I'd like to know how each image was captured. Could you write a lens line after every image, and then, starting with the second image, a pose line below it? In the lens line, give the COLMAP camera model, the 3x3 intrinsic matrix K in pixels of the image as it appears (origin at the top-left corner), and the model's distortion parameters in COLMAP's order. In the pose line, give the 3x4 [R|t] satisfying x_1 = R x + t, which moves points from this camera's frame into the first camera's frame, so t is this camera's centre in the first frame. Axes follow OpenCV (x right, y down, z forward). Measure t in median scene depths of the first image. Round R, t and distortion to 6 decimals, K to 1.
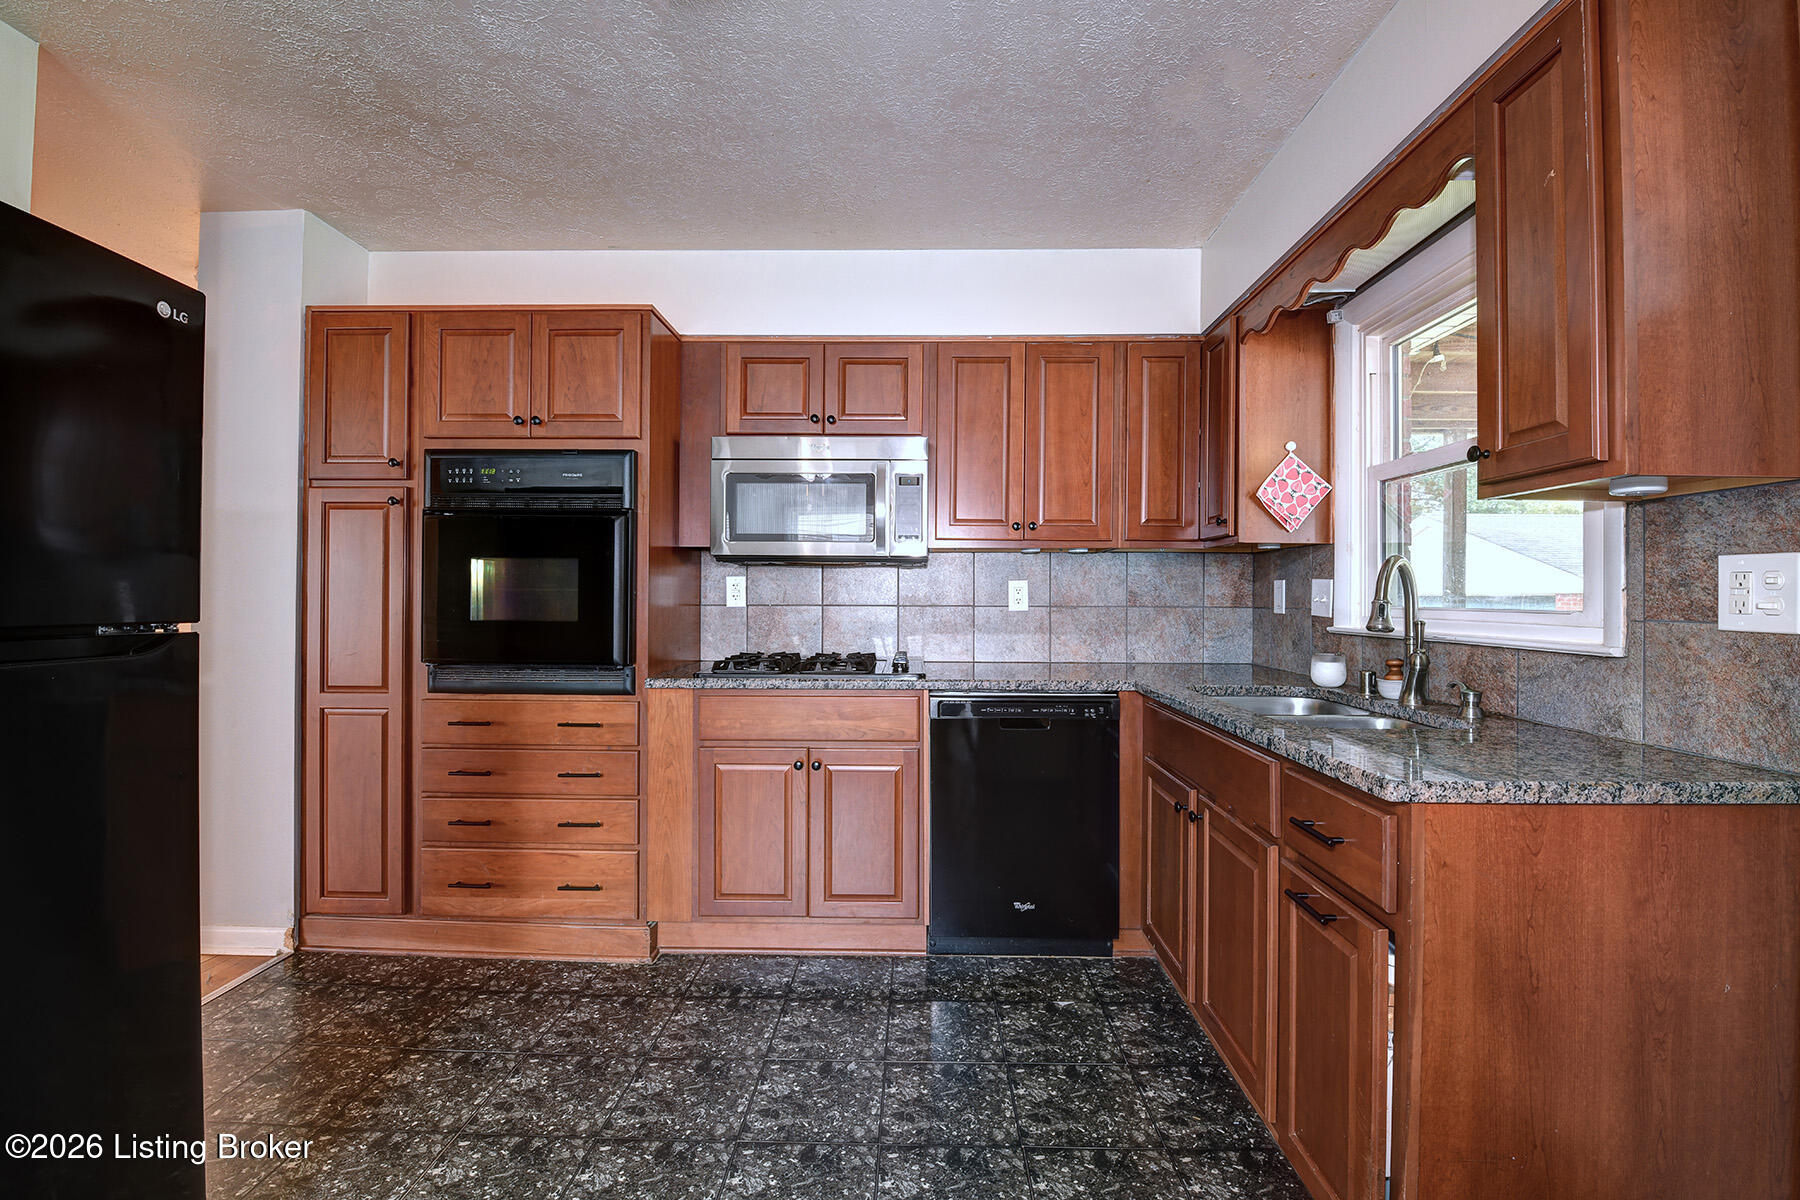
lens RADIAL K [[786.7, 0, 922.1], [0, 786.7, 543.7], [0, 0, 1]] dist [-0.012871, -0.005325]
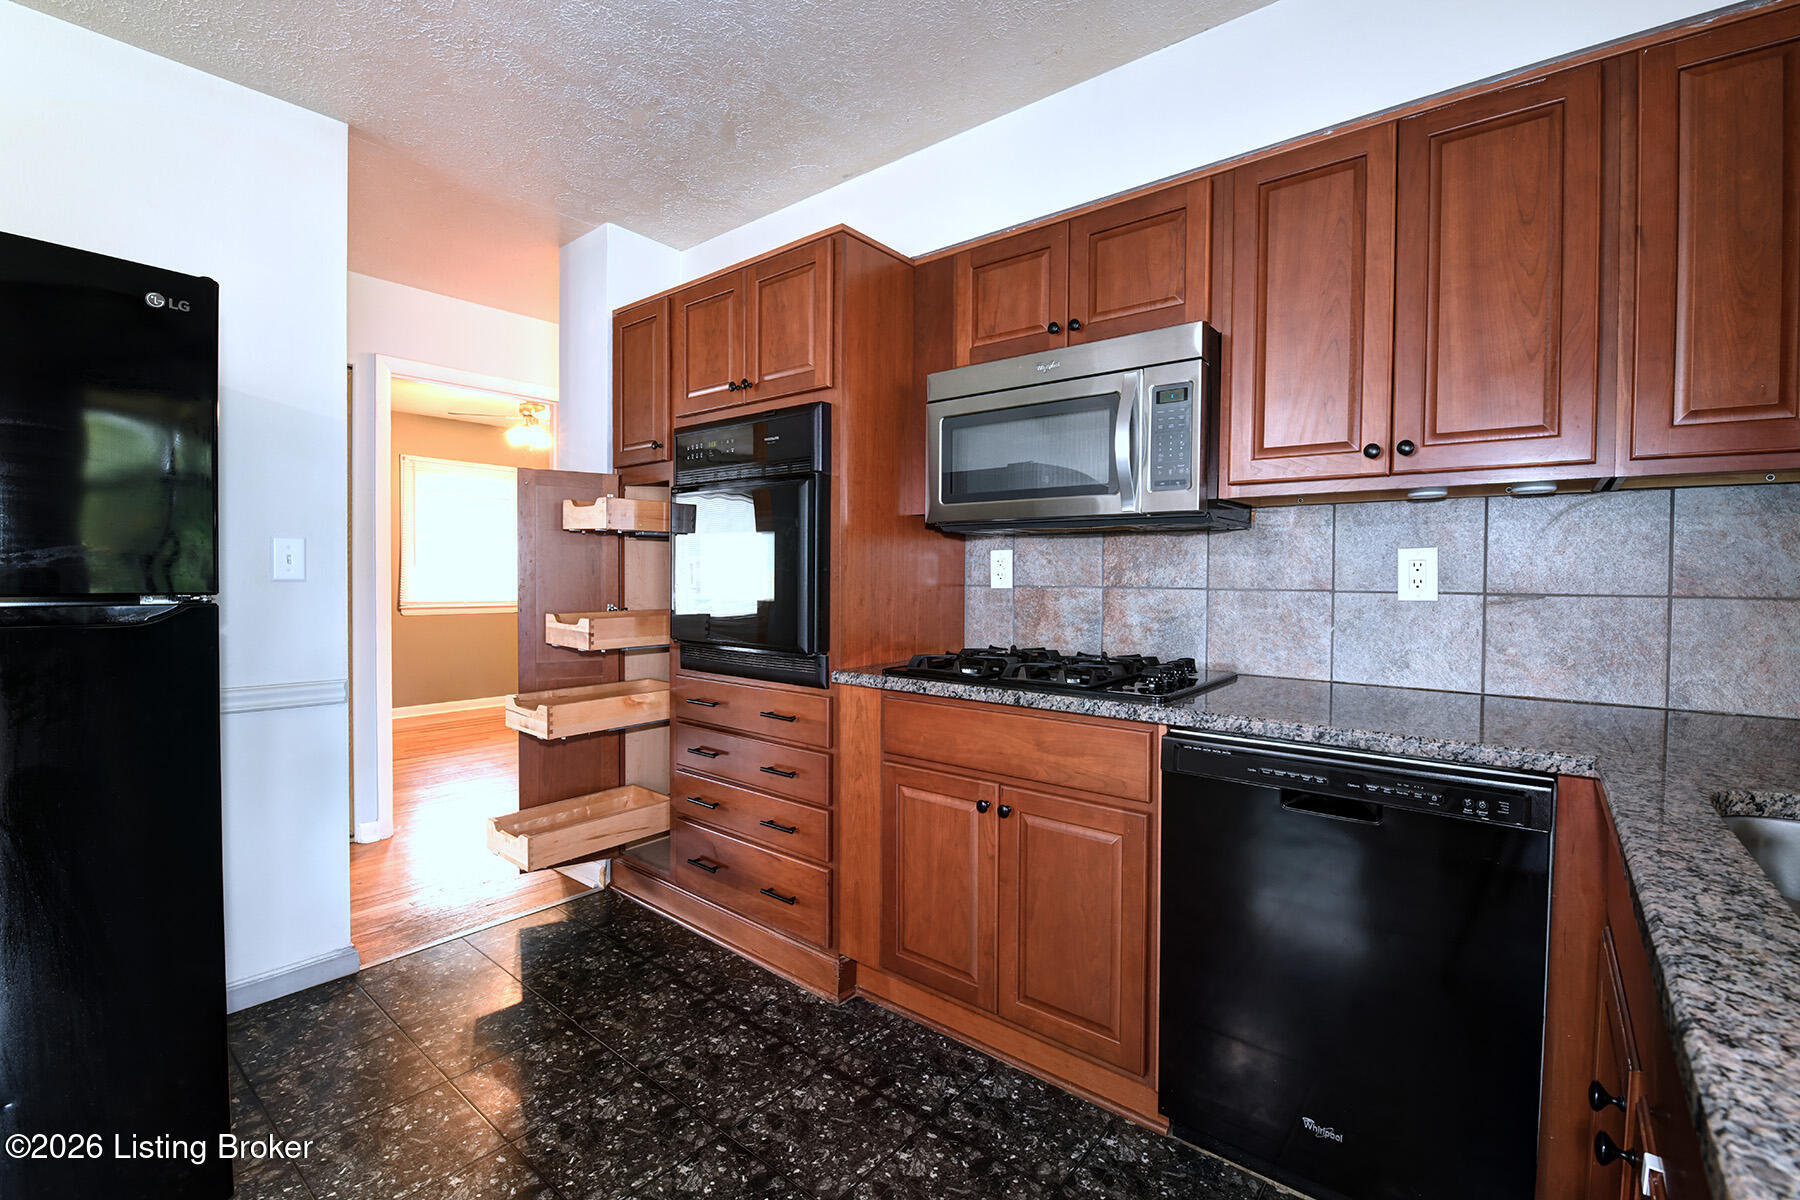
lens RADIAL K [[786.7, 0, 919.7], [0, 786.7, 558.0], [0, 0, 1]] dist [-0.012871, -0.005325]
pose [[0.781337, -0.011134, -0.624010, 0.254467], [0.036664, 0.998933, 0.028084, 0.030865], [0.623032, -0.044822, 0.780911, 0.411027]]
